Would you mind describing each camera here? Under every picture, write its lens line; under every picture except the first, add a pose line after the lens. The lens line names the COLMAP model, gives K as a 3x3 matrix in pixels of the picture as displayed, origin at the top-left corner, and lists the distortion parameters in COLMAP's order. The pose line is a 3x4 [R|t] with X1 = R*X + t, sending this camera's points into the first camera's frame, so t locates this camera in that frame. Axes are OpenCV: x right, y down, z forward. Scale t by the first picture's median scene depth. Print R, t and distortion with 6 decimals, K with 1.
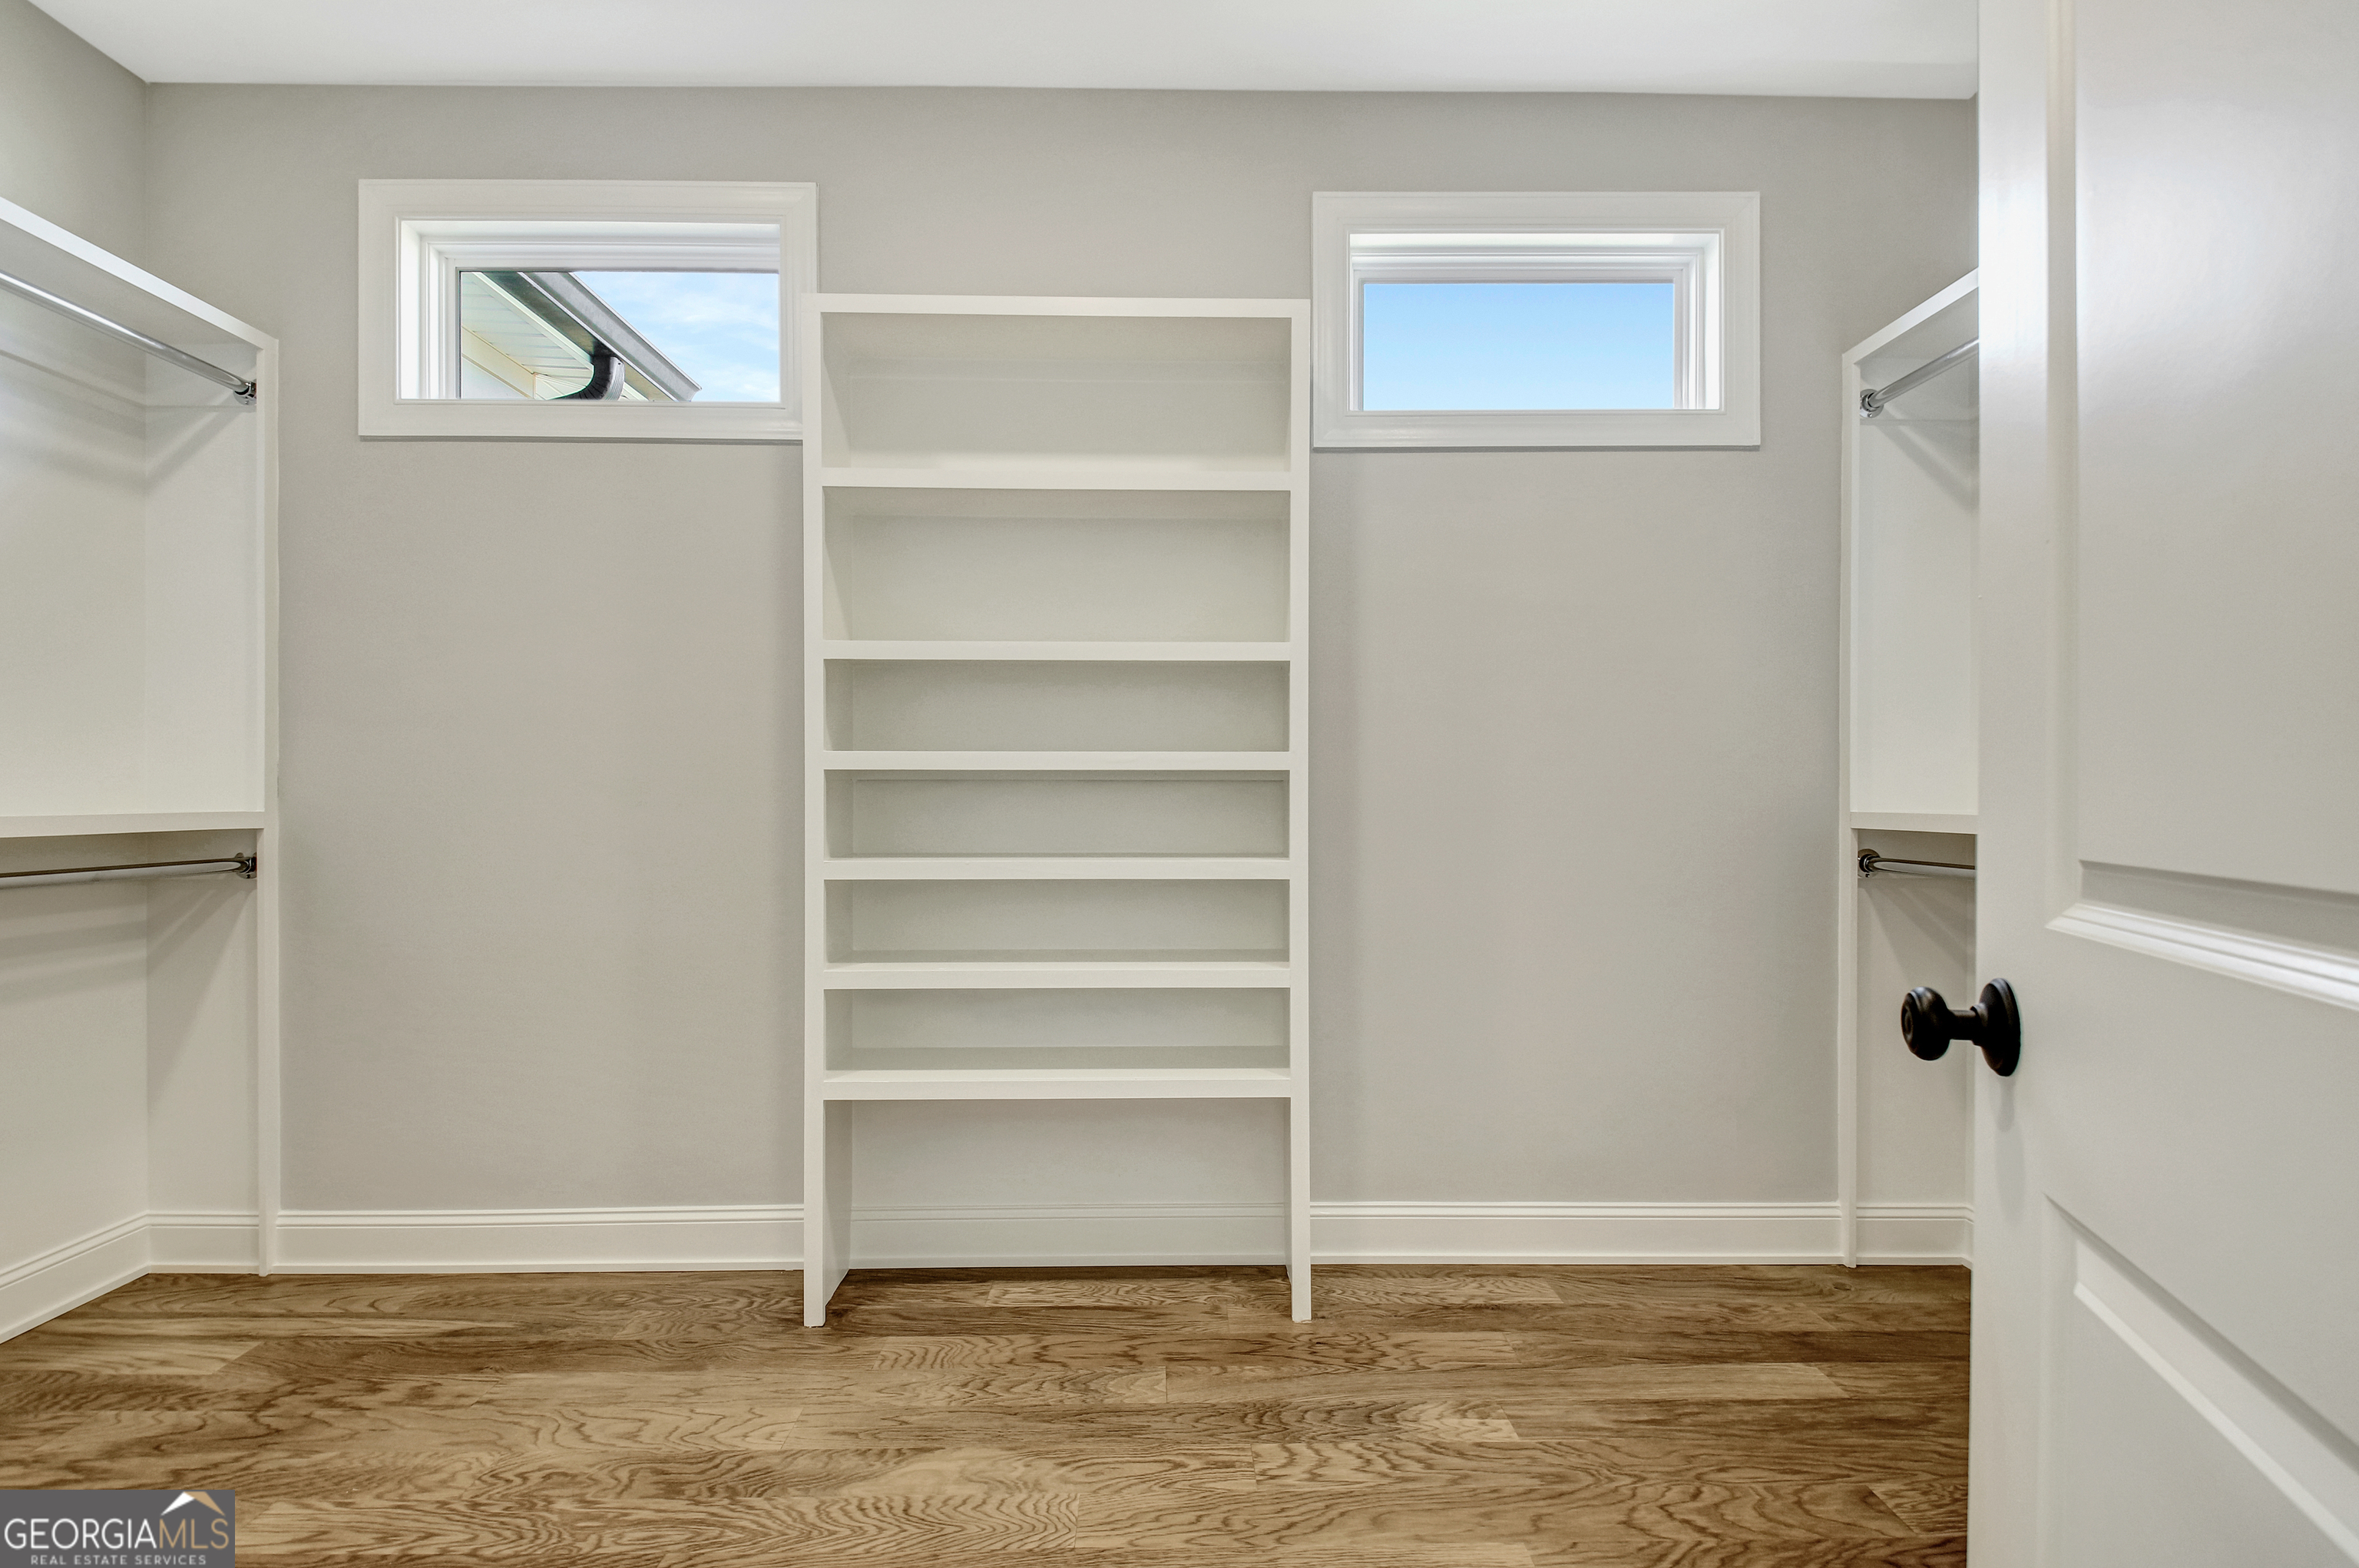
lens RADIAL K [[1148.6, 0, 1180.0], [0, 1148.6, 807.2], [0, 0, 1]] dist [0.045144, -0.020788]
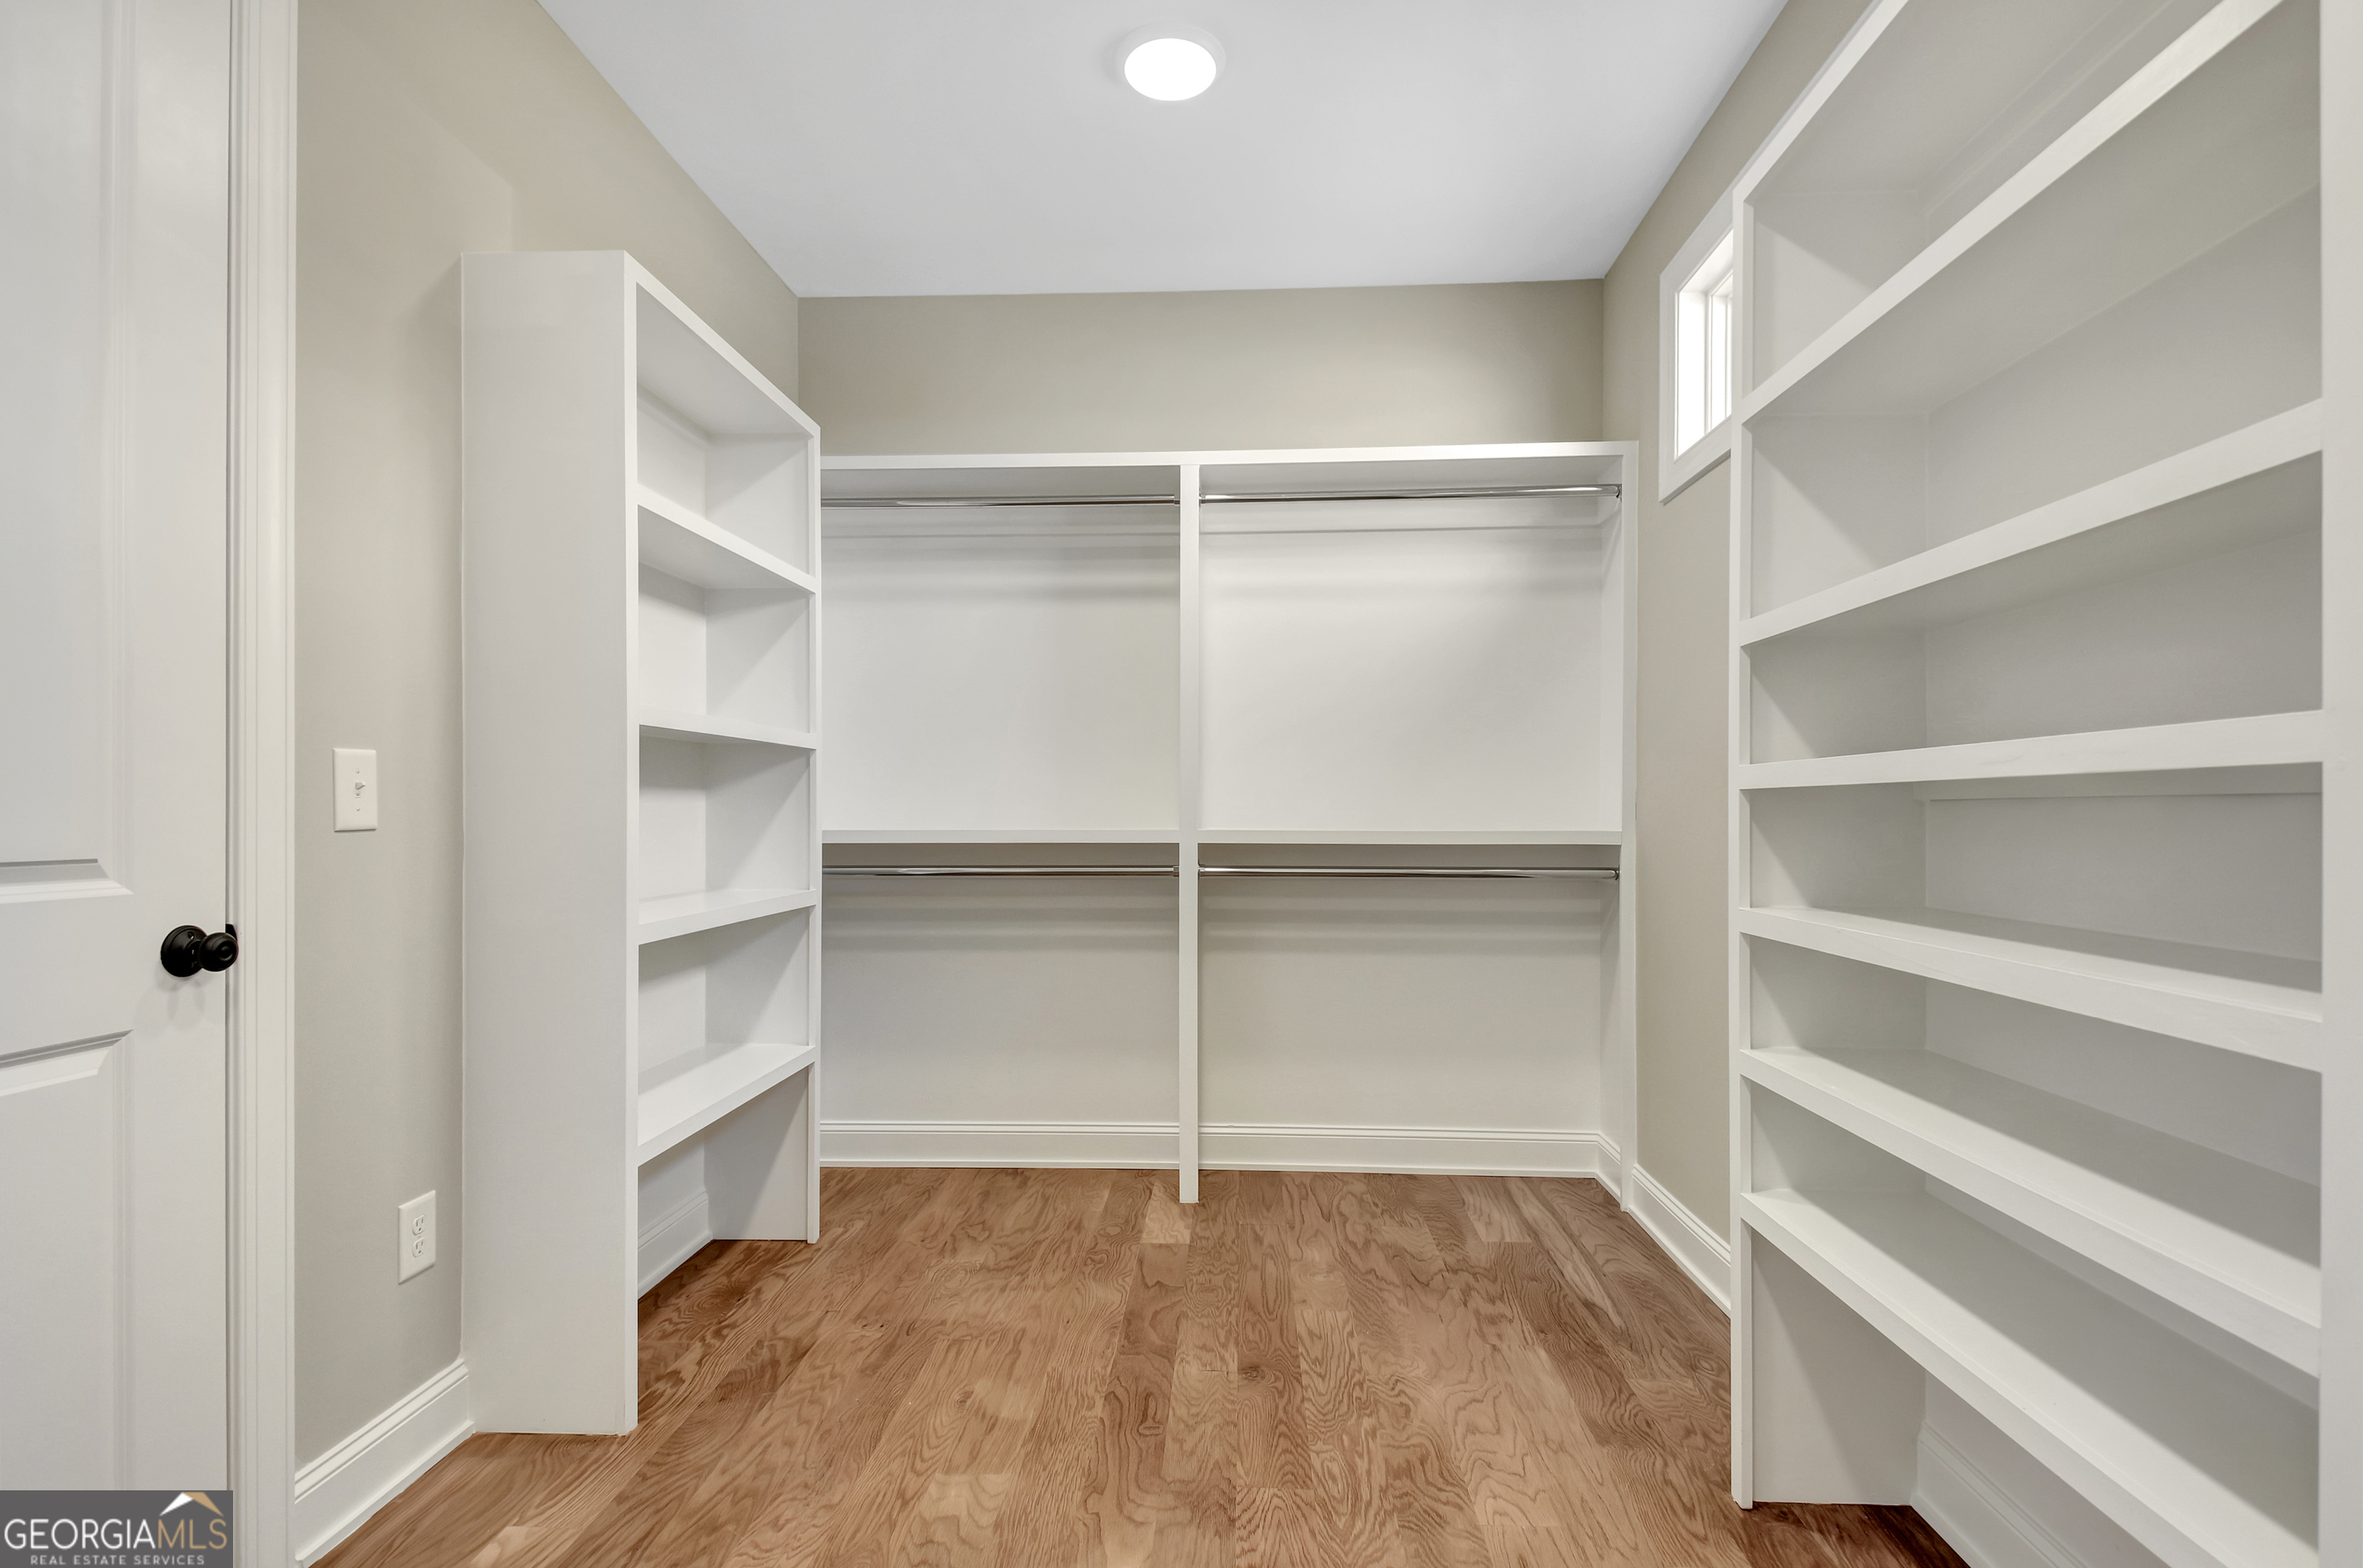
lens RADIAL K [[1150.4, 0, 1182.0], [0, 1150.4, 807.2], [0, 0, 1]] dist [0.045144, -0.020788]
pose [[-0.068514, -0.001134, -0.997650, 0.527385], [-0.016694, 0.999861, 0.000010, -0.015295], [0.997510, 0.016655, -0.068523, 0.713500]]
